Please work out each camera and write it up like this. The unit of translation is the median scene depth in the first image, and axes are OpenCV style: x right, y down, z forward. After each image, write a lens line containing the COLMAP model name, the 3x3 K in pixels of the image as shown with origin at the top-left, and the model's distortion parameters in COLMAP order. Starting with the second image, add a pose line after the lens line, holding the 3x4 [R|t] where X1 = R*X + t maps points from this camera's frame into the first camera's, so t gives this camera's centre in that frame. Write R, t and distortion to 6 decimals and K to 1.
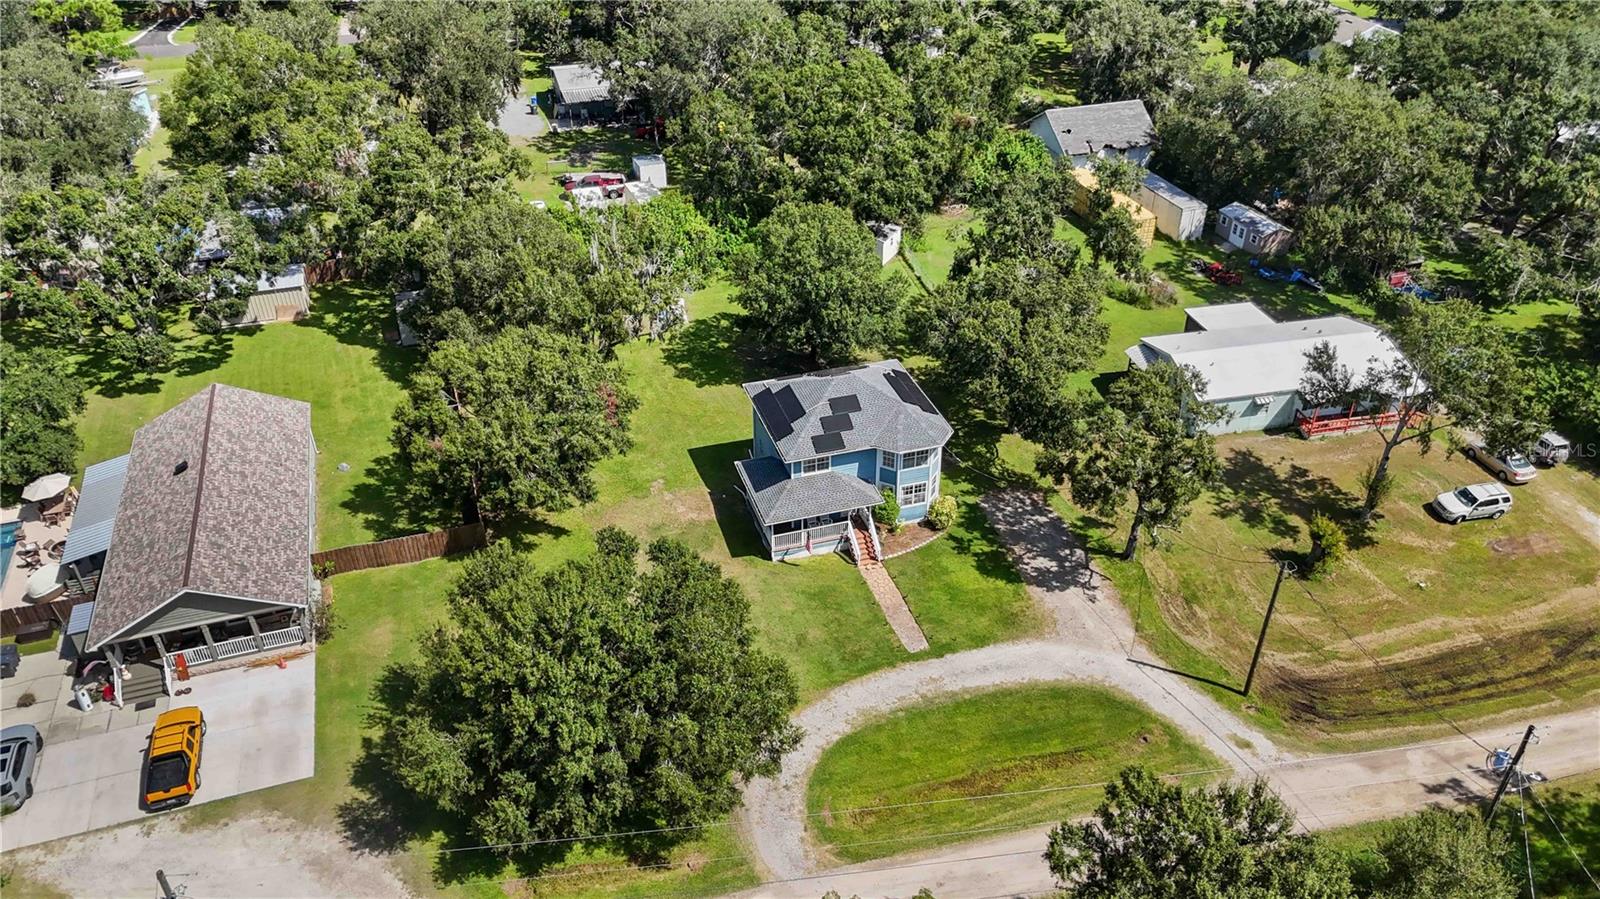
lens RADIAL K [[1187.0, 0, 798.6], [0, 1187.0, 445.5], [0, 0, 1]] dist [0.075987, -0.078787]
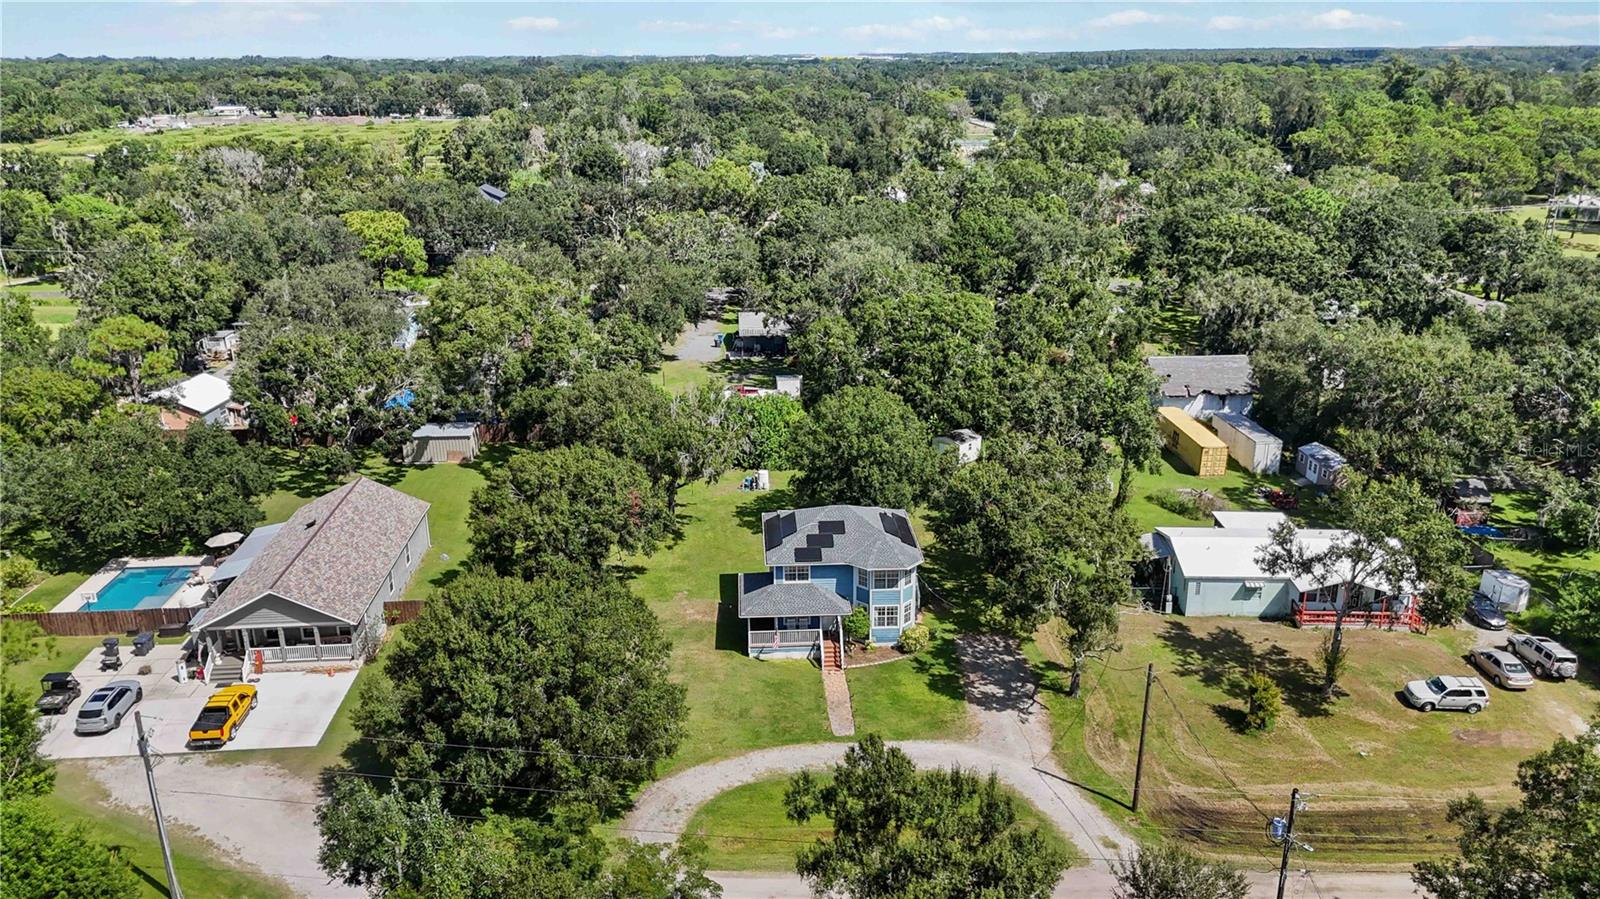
lens RADIAL K [[1189.3, 0, 794.8], [0, 1189.3, 428.2], [0, 0, 1]] dist [0.094929, -0.112597]
pose [[0.967479, 0.072603, -0.242309, 0.270833], [-0.135826, 0.957219, -0.255506, 0.168543], [0.213392, 0.280109, 0.935950, -0.108427]]
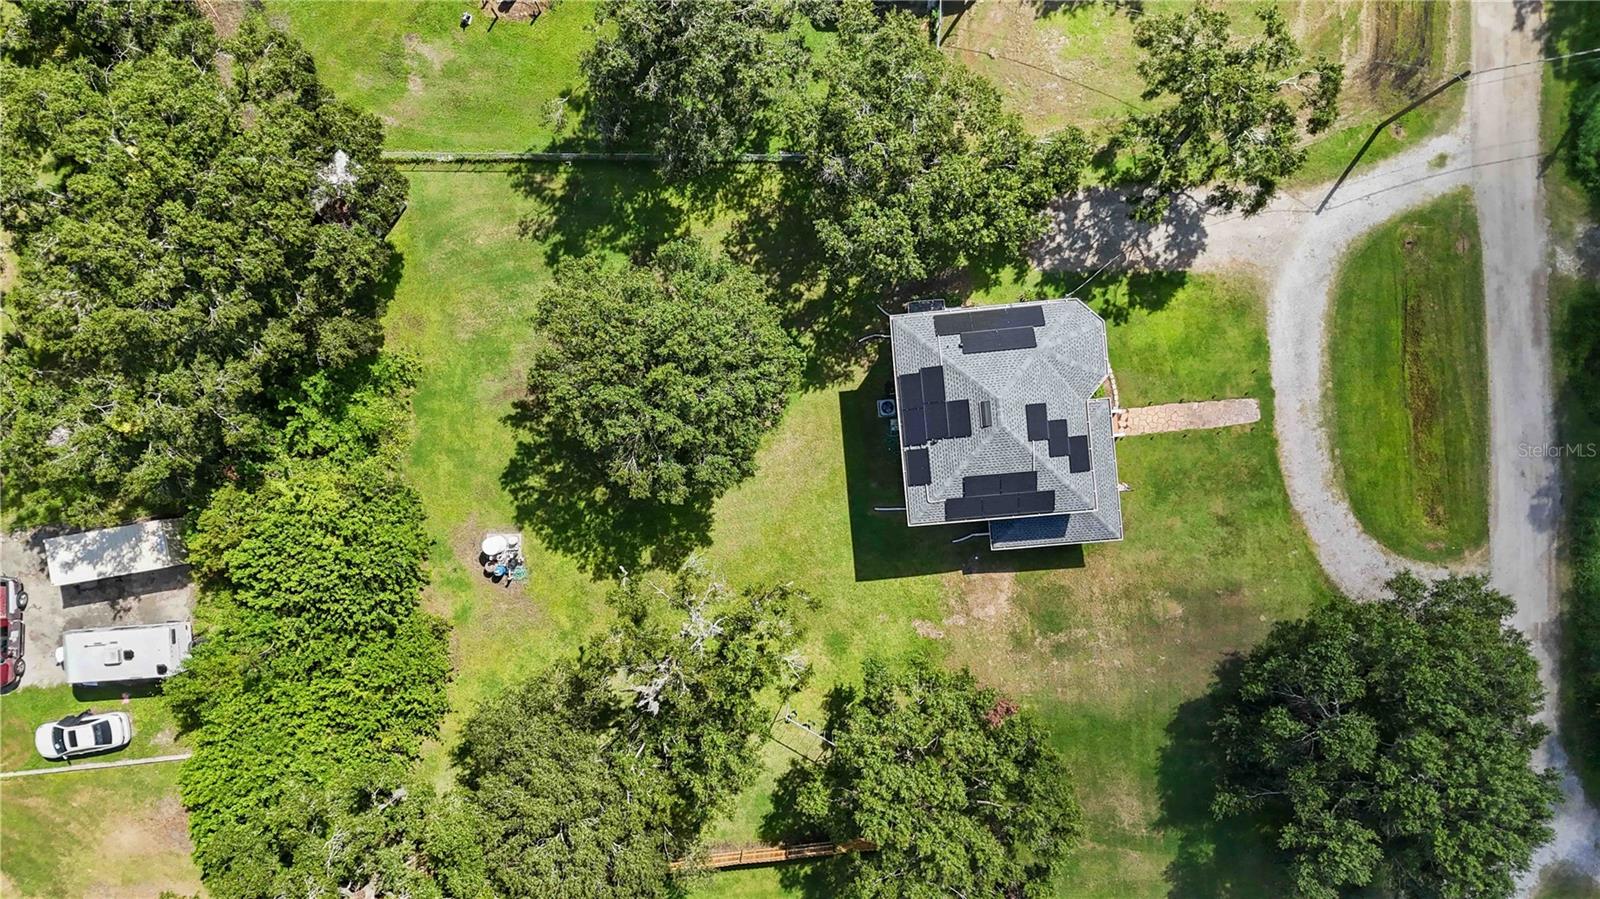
lens RADIAL K [[1182.9, 0, 800.0], [0, 1182.9, 449.5], [0, 0, 1]] dist [0.071645, -0.075193]
pose [[0.221714, -0.975038, 0.011977, -0.026078], [0.534919, 0.131887, 0.834546, -0.775984], [-0.815294, -0.178624, 0.550807, 0.672249]]
